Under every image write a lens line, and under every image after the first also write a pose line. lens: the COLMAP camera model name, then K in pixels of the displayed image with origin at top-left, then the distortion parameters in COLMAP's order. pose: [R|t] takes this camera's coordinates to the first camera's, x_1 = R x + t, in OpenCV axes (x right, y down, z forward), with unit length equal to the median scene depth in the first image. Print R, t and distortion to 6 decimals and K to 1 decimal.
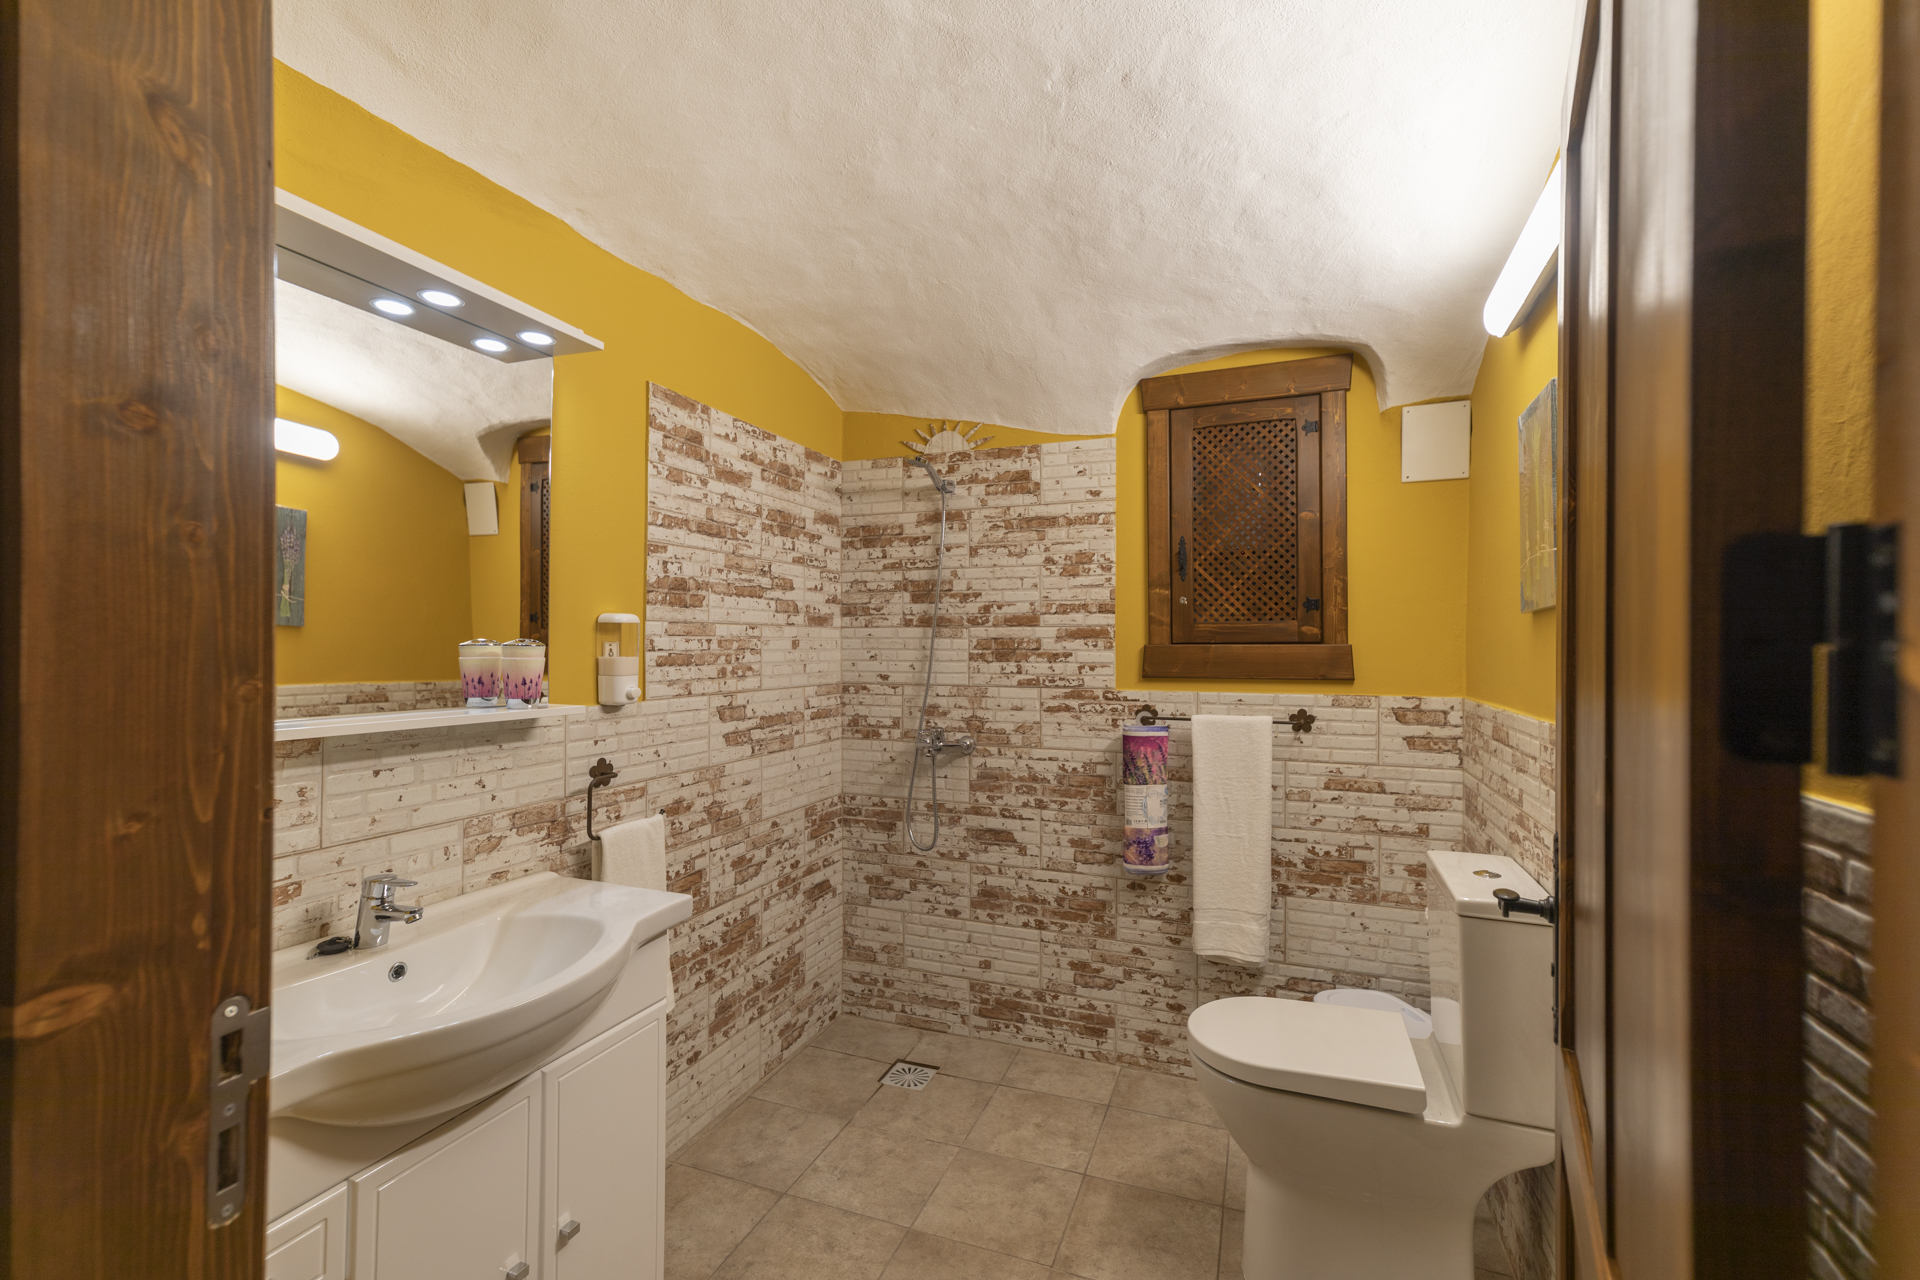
lens RADIAL K [[830.1, 0, 959.2], [0, 830.1, 642.7], [0, 0, 1]] dist [0.013876, 0.001805]
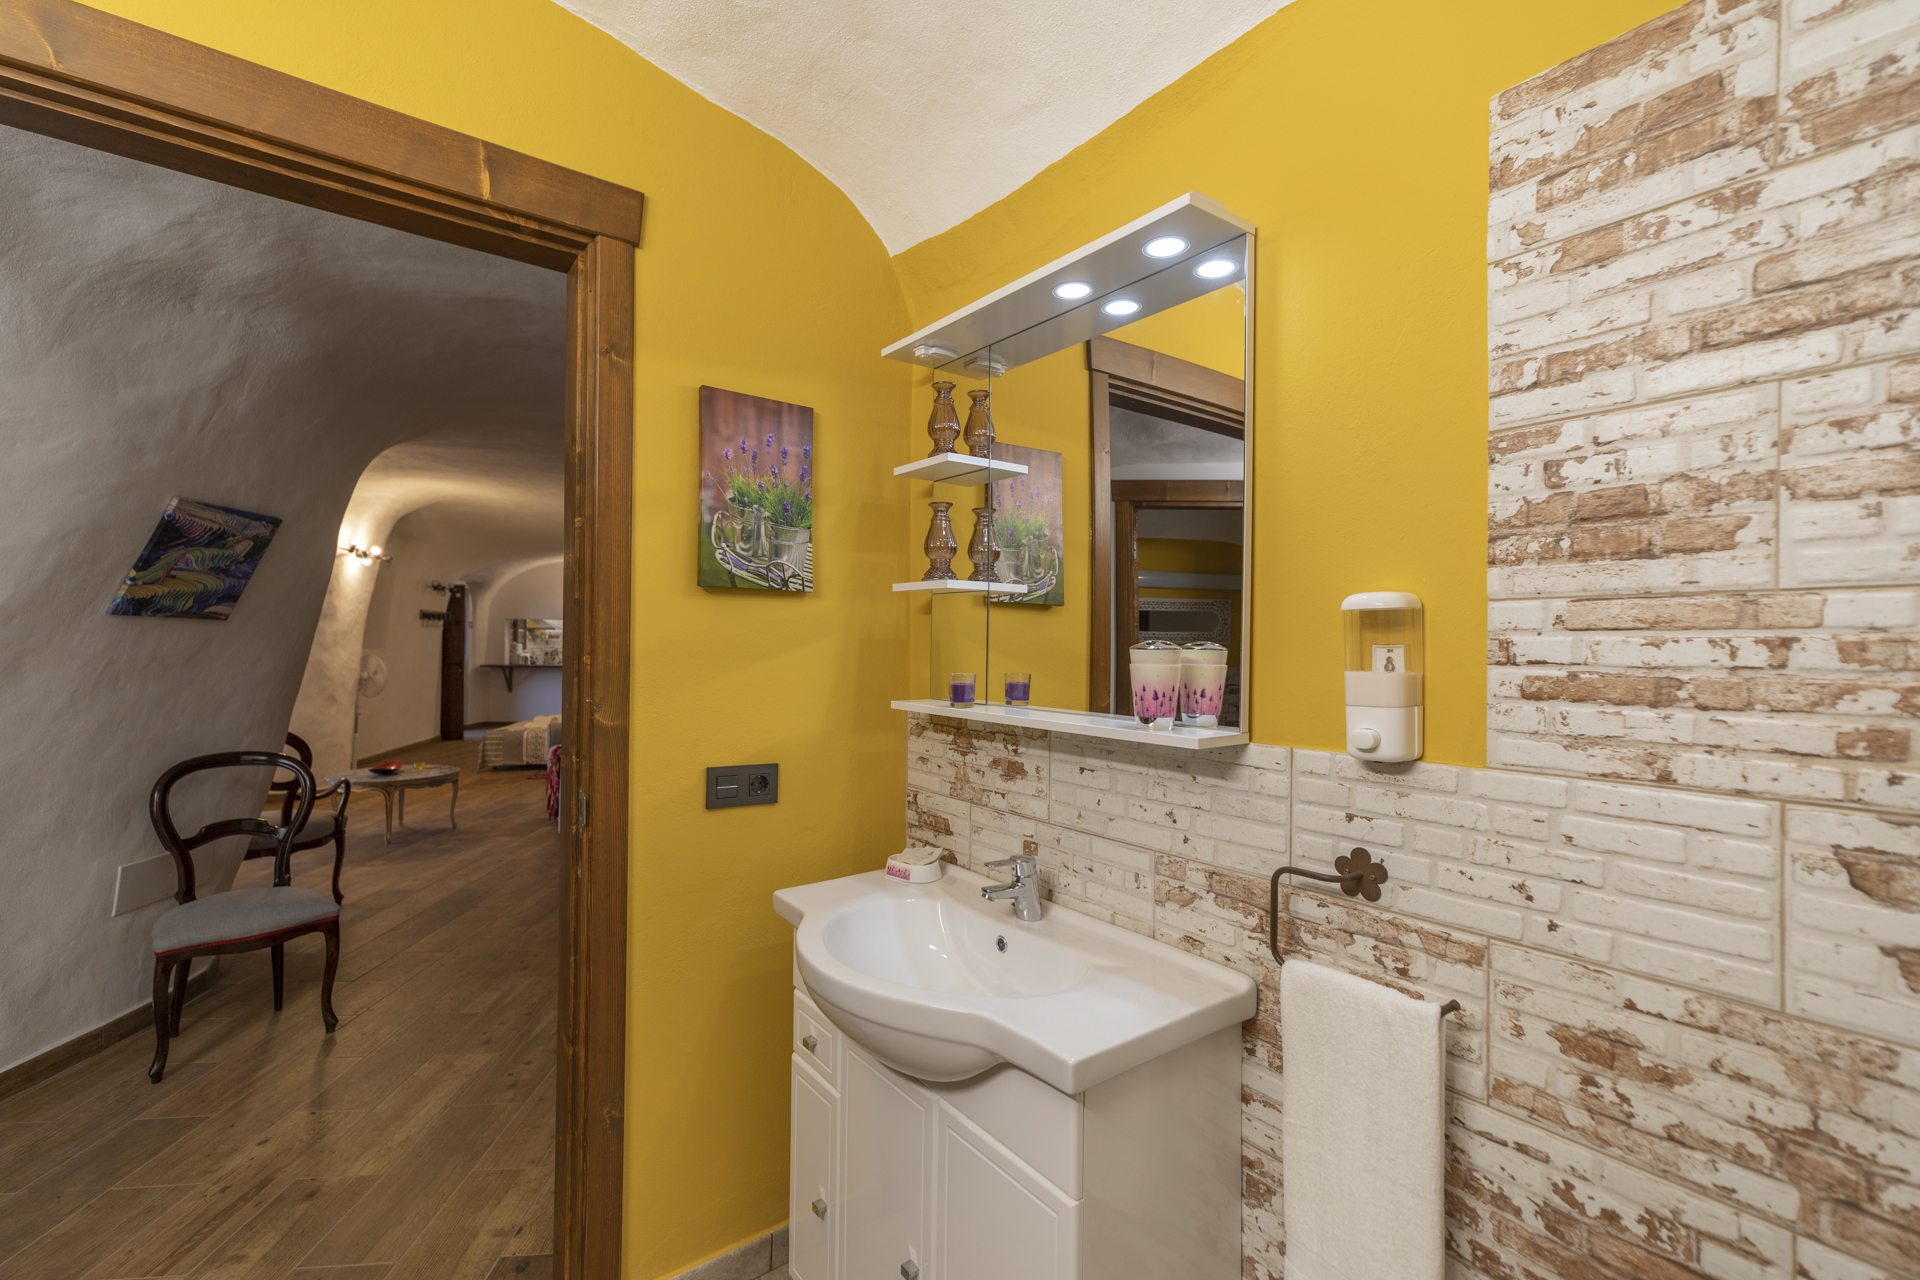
lens RADIAL K [[830.1, 0, 958.6], [0, 830.1, 635.9], [0, 0, 1]] dist [0.013876, 0.001805]
pose [[-0.521157, -0.013943, -0.853347, 0.187220], [-0.005391, 0.999900, -0.013046, 0.001598], [0.853444, -0.002199, -0.521180, 0.969293]]
